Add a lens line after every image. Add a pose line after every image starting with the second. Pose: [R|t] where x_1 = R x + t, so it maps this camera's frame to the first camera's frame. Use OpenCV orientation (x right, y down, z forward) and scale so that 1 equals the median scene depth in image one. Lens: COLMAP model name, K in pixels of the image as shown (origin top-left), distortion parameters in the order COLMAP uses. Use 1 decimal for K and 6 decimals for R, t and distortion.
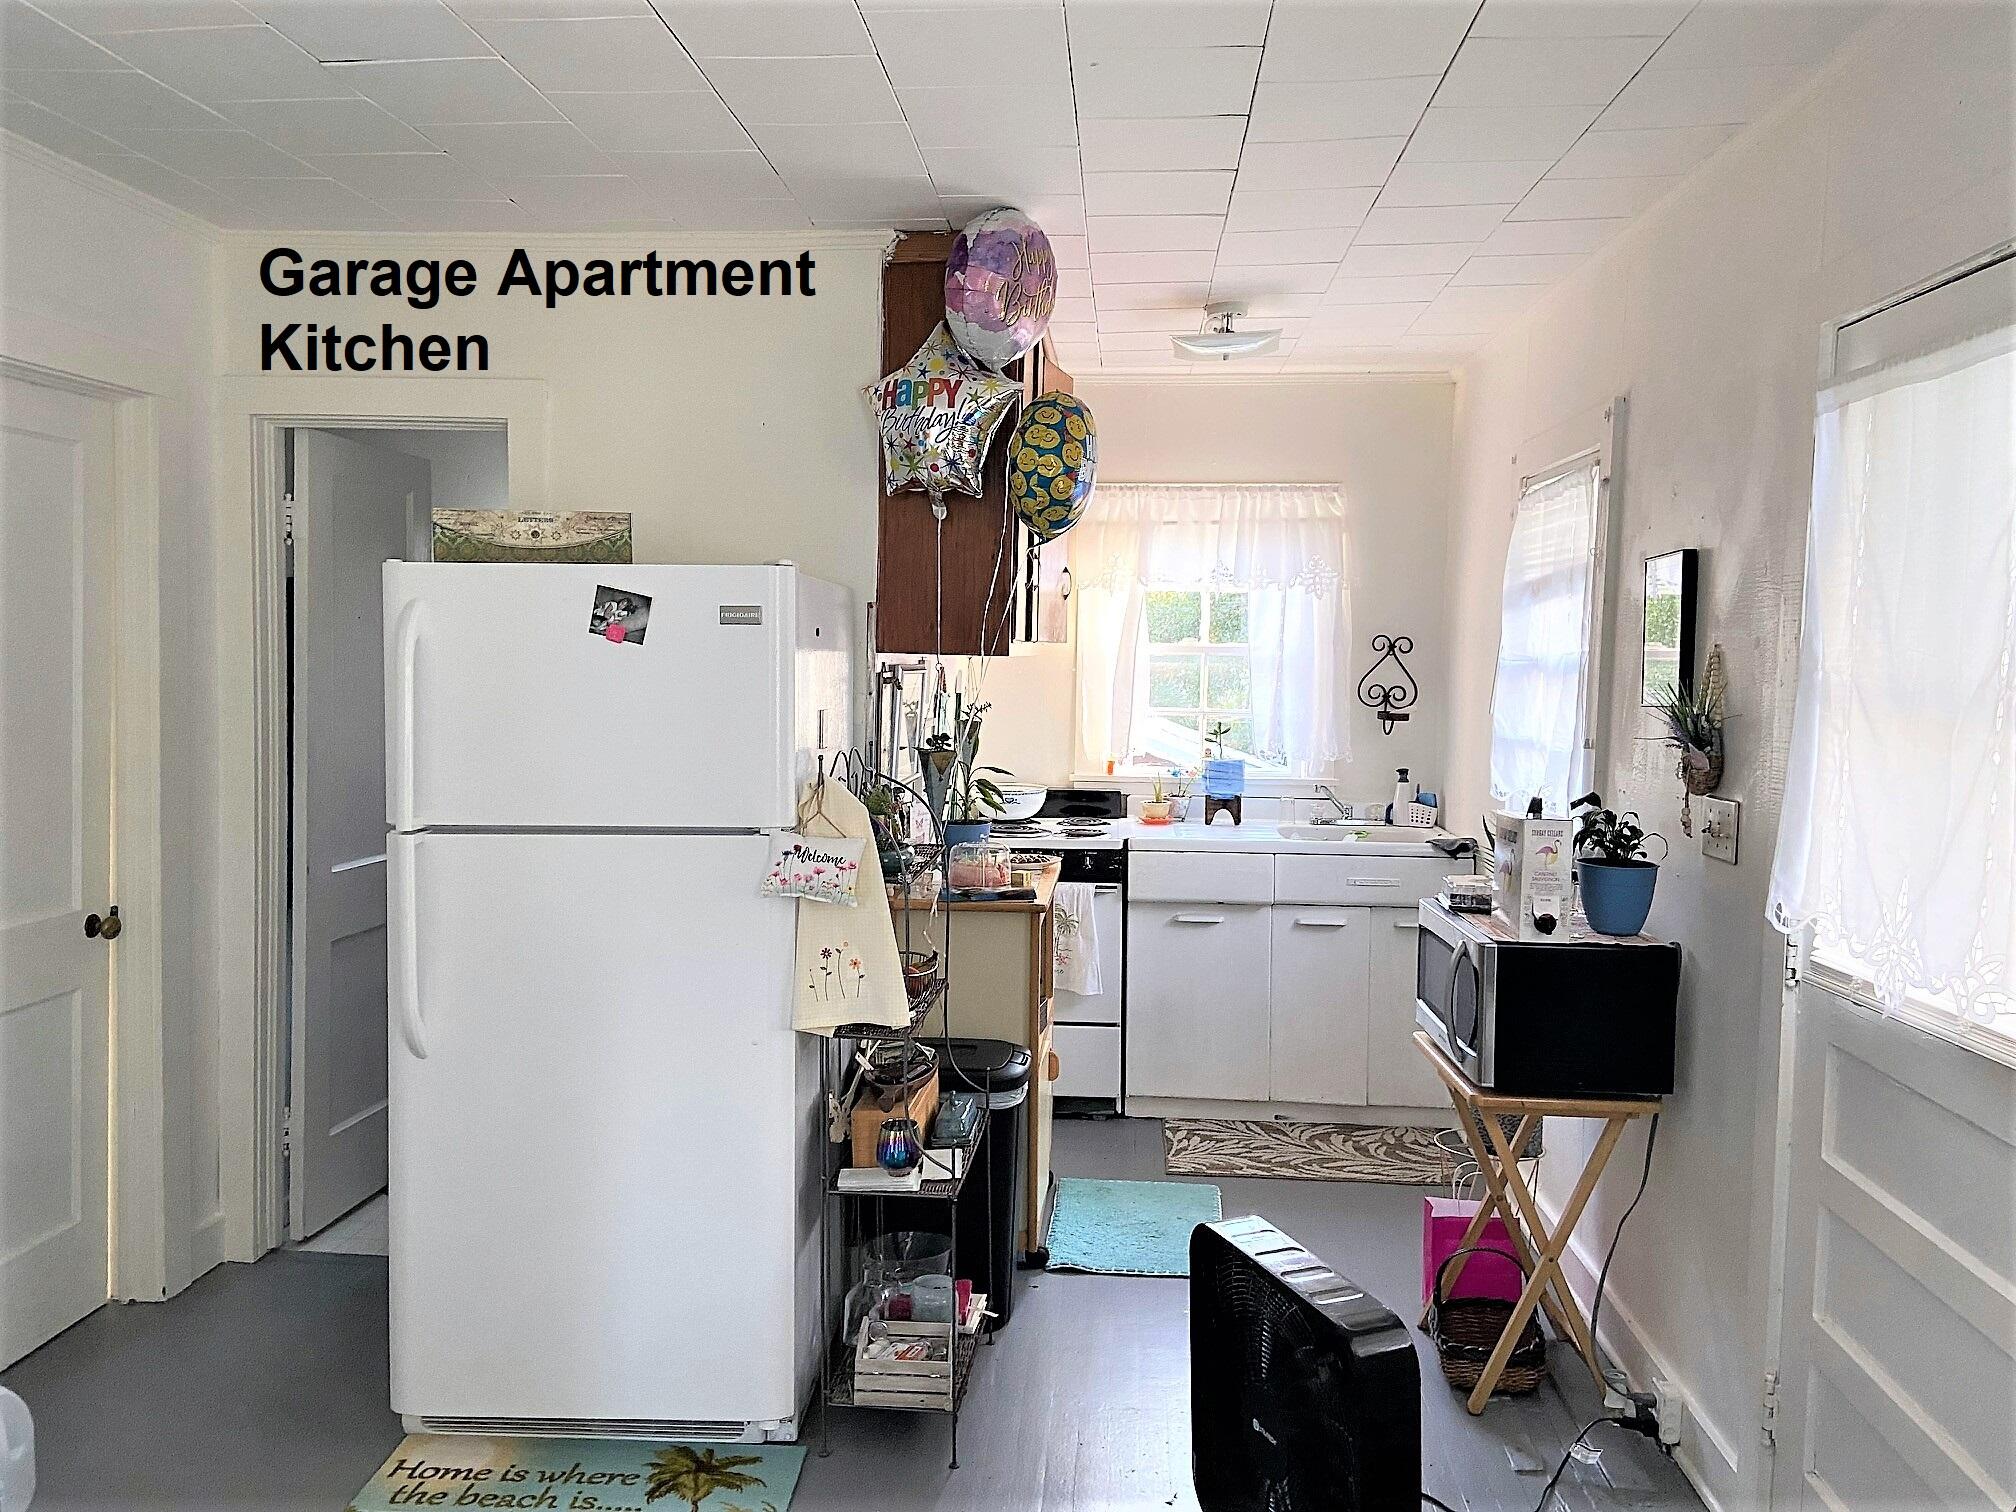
lens RADIAL K [[1532.6, 0, 1008.6], [0, 1532.6, 752.3], [0, 0, 1]] dist [0.114447, -0.137482]
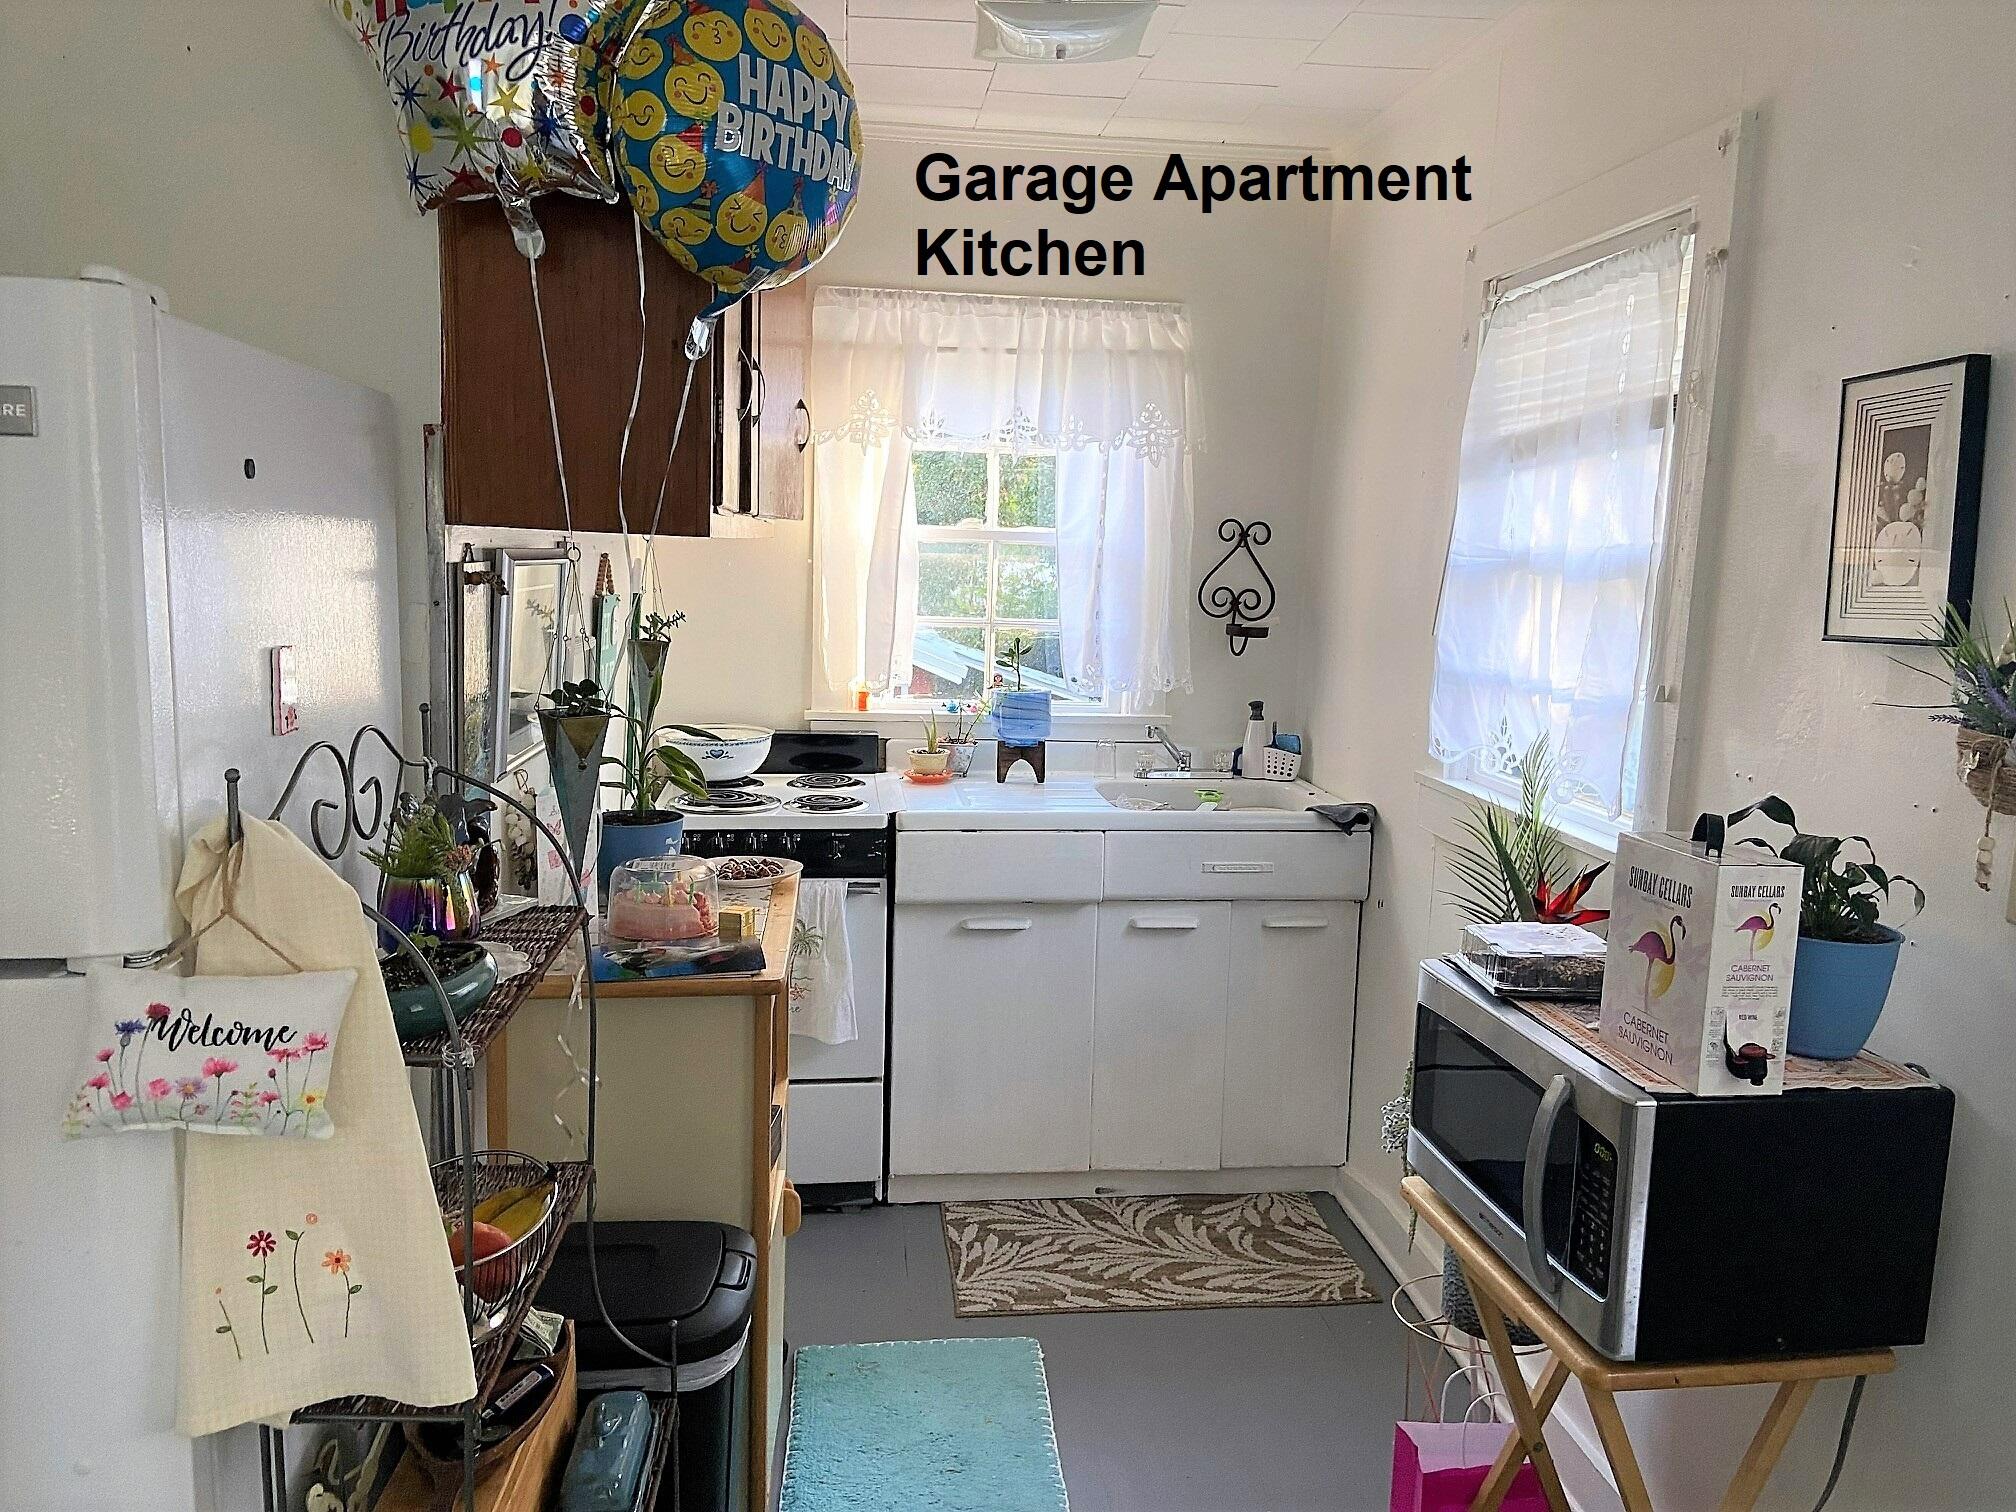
lens RADIAL K [[1532.6, 0, 1003.9], [0, 1532.6, 752.4], [0, 0, 1]] dist [0.114447, -0.137482]
pose [[0.983374, -0.010347, 0.181298, 0.002150], [-0.002643, 0.997454, 0.071264, -0.020174], [-0.181574, -0.070558, 0.980843, 0.344643]]
